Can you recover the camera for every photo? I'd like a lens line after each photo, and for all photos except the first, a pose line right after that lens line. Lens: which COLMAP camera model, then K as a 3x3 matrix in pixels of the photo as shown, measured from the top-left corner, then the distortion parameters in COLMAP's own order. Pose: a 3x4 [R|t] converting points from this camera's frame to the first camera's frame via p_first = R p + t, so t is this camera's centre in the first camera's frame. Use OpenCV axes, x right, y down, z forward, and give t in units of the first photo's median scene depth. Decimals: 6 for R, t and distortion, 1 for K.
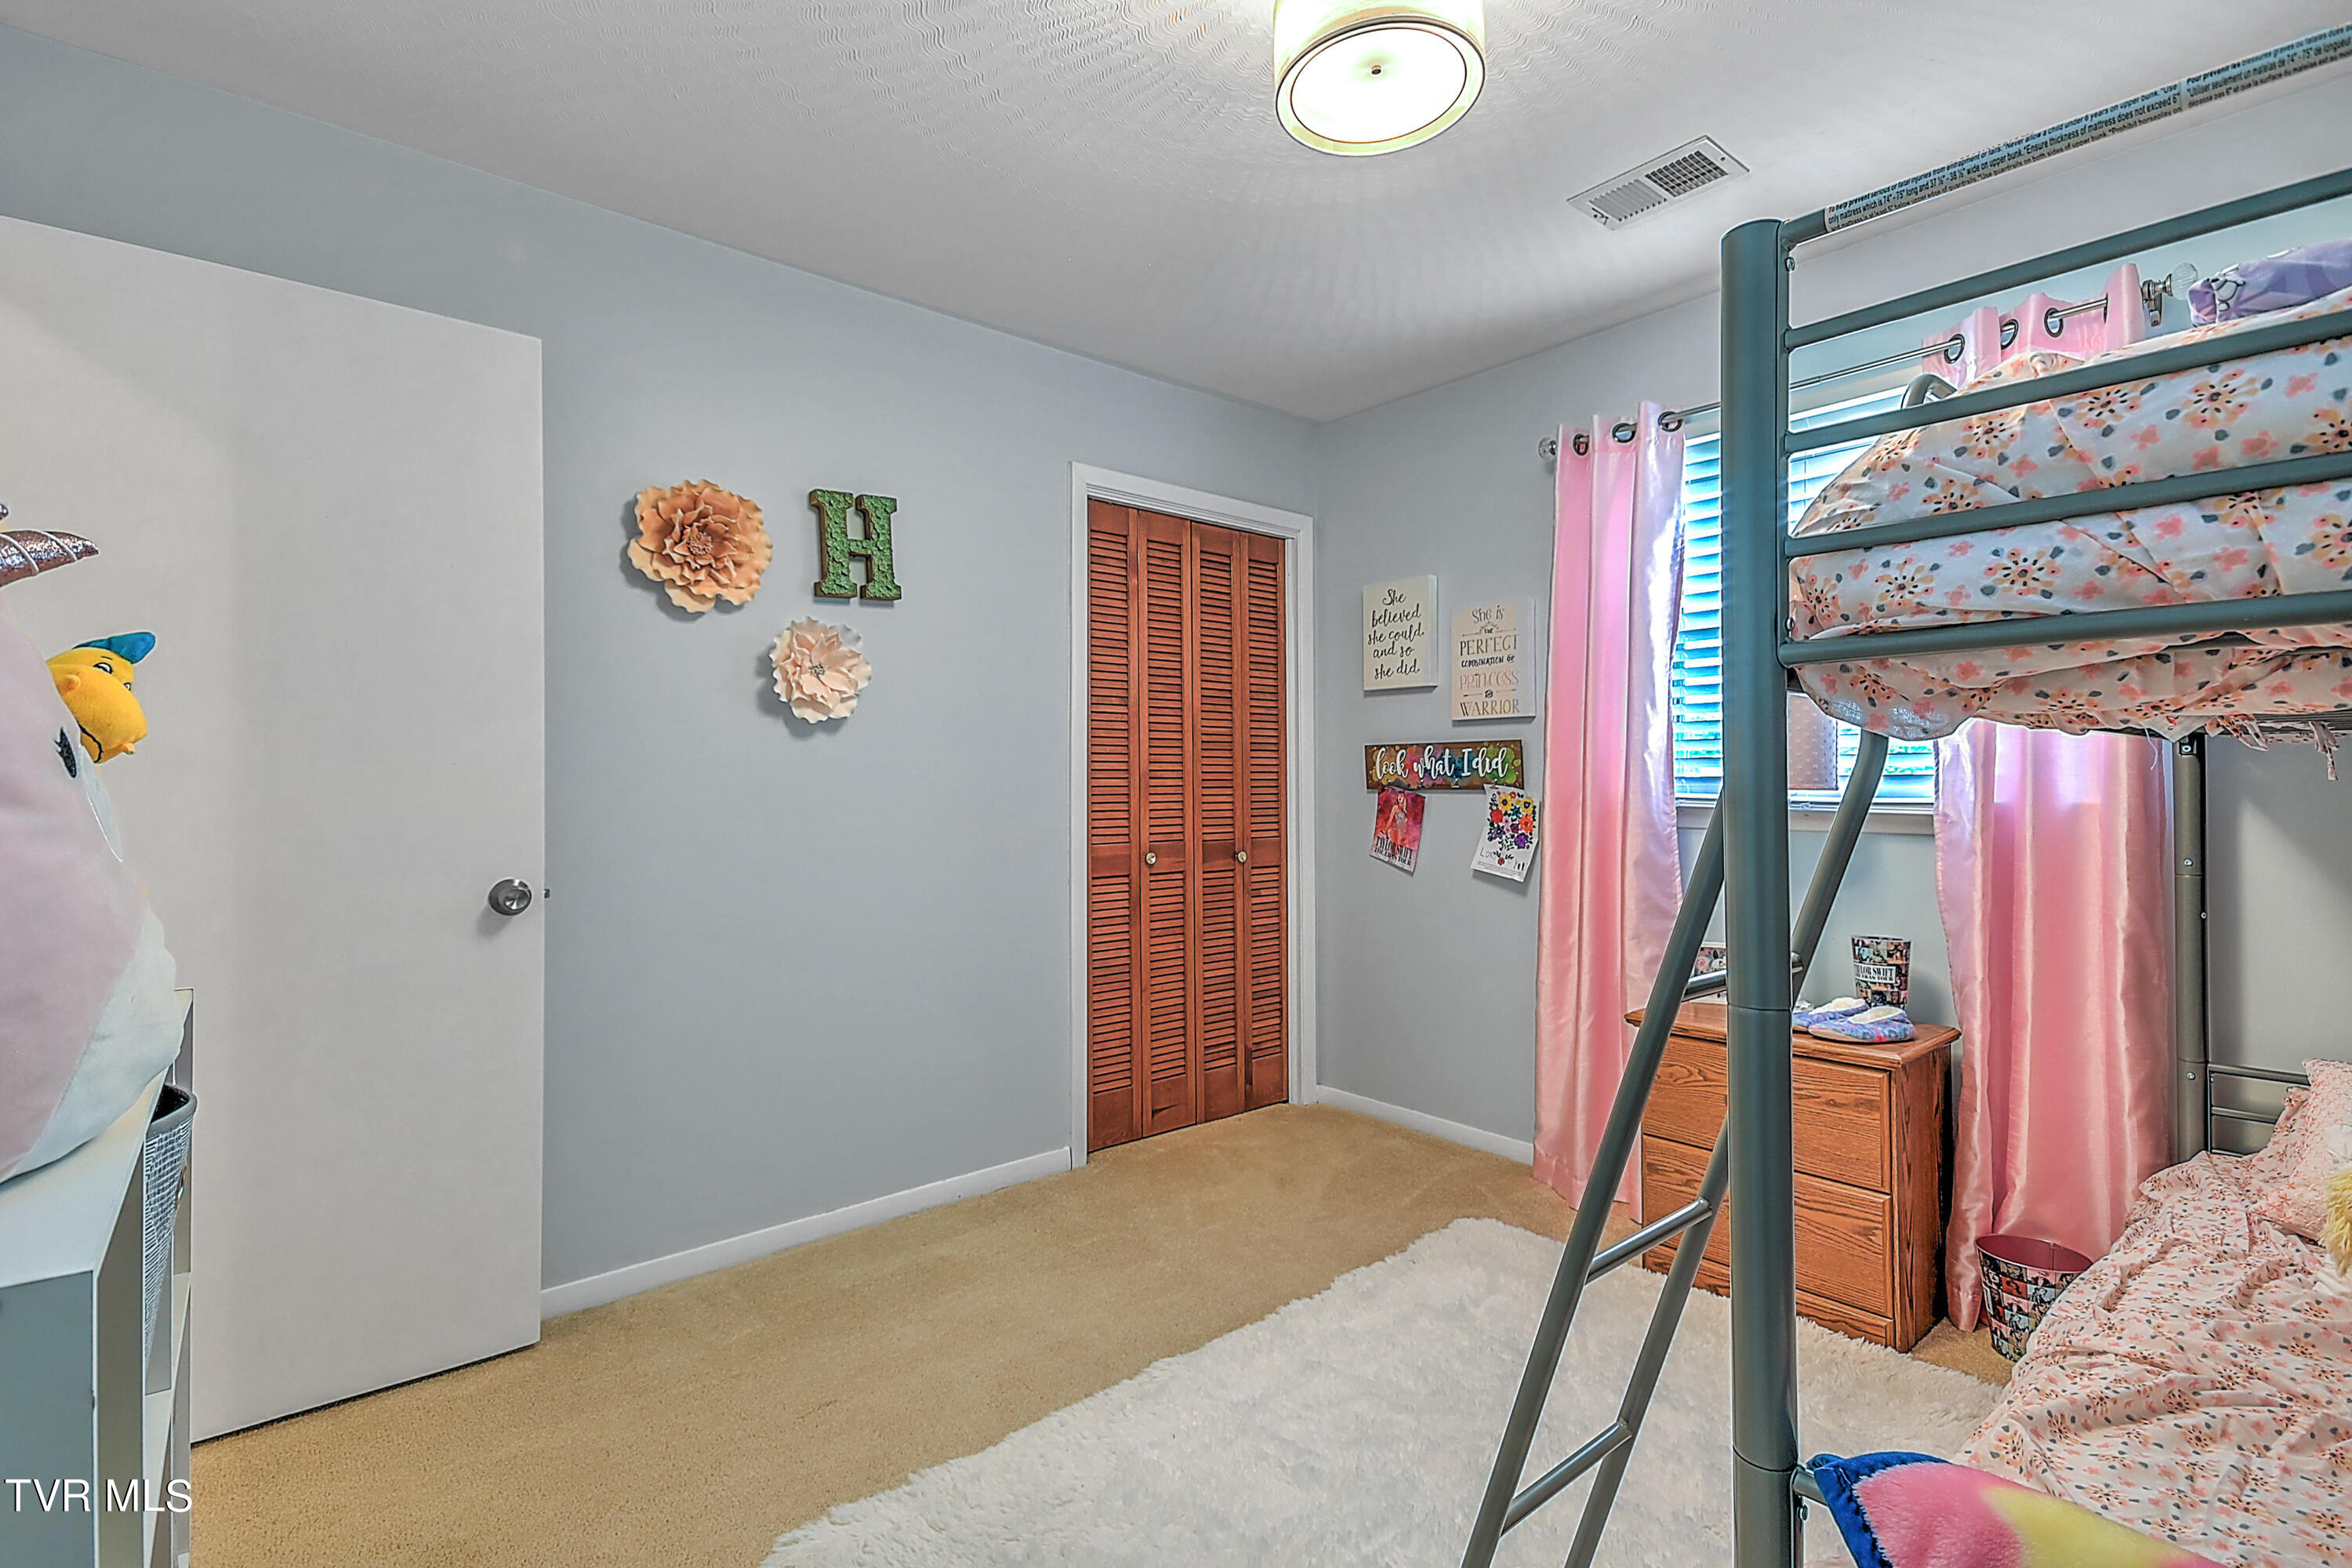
lens RADIAL K [[1111.4, 0, 1176.0], [0, 1111.4, 784.0], [0, 0, 1]] dist [0.023758, 0.000145]
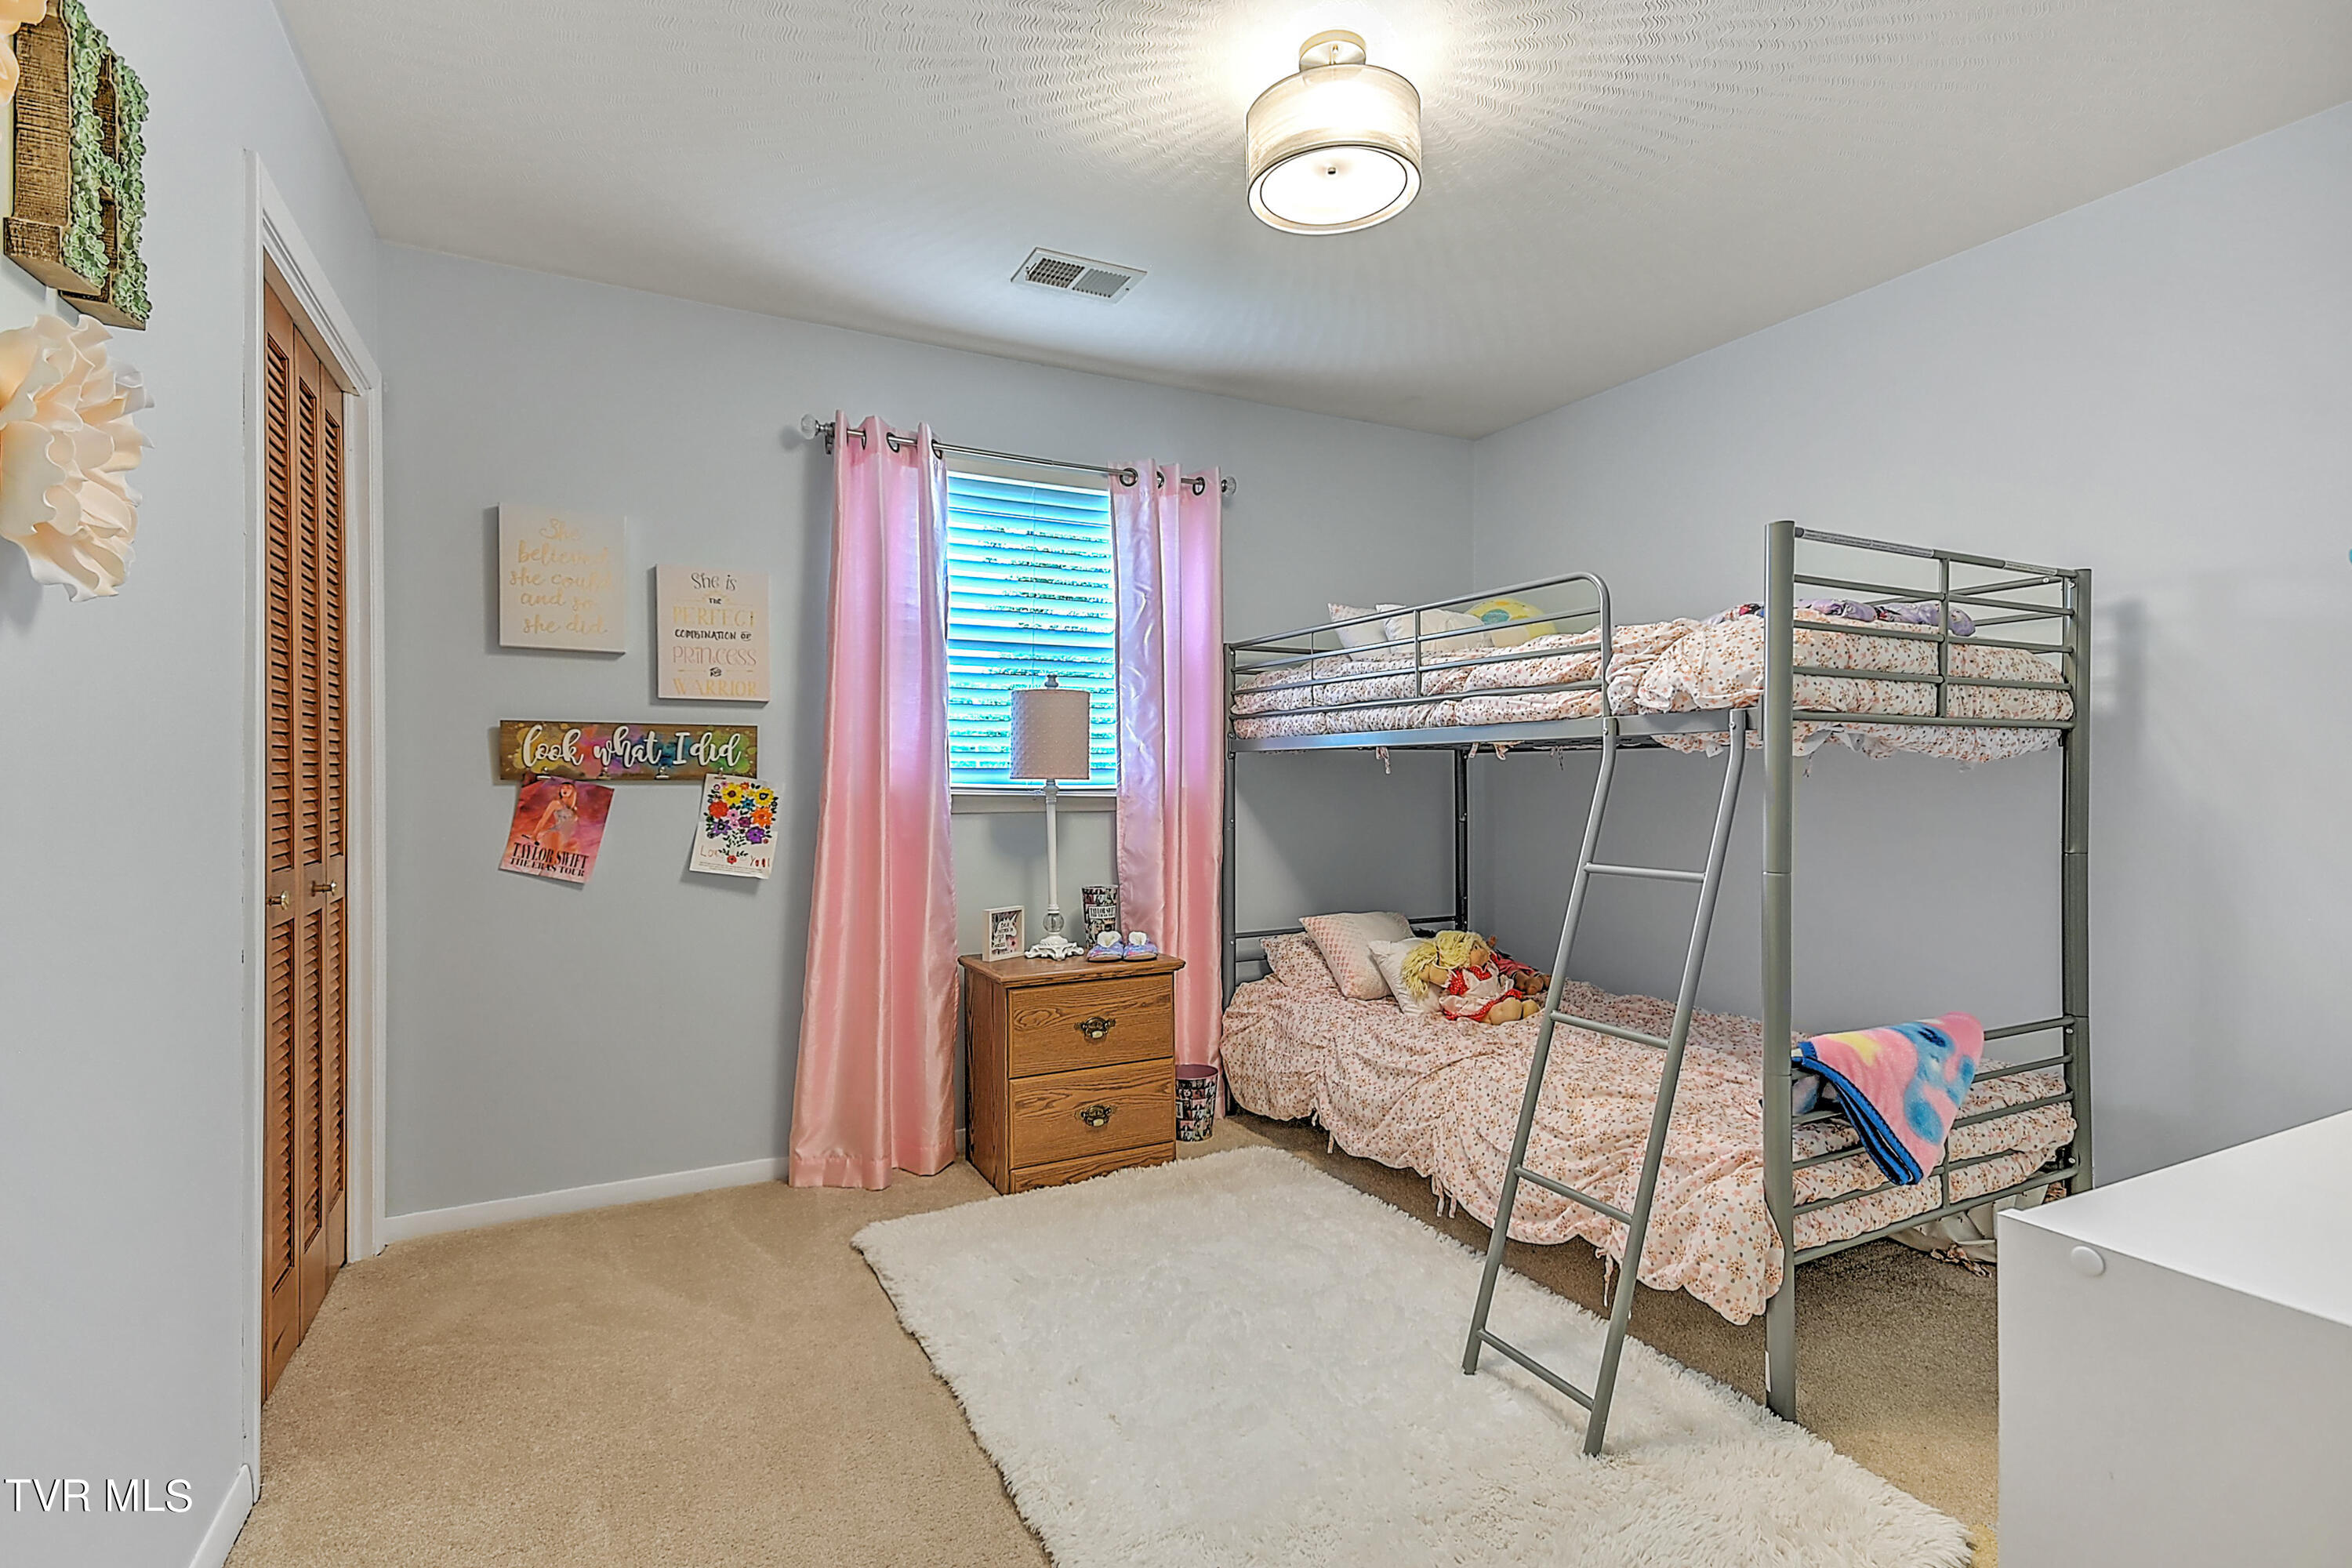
lens RADIAL K [[1111.4, 0, 1176.0], [0, 1111.4, 784.0], [0, 0, 1]] dist [0.023758, 0.000145]
pose [[0.224534, -0.004921, 0.974454, -0.500660], [-0.001593, 0.999984, 0.005417, 0.002793], [-0.974465, -0.002768, 0.224523, 0.440296]]
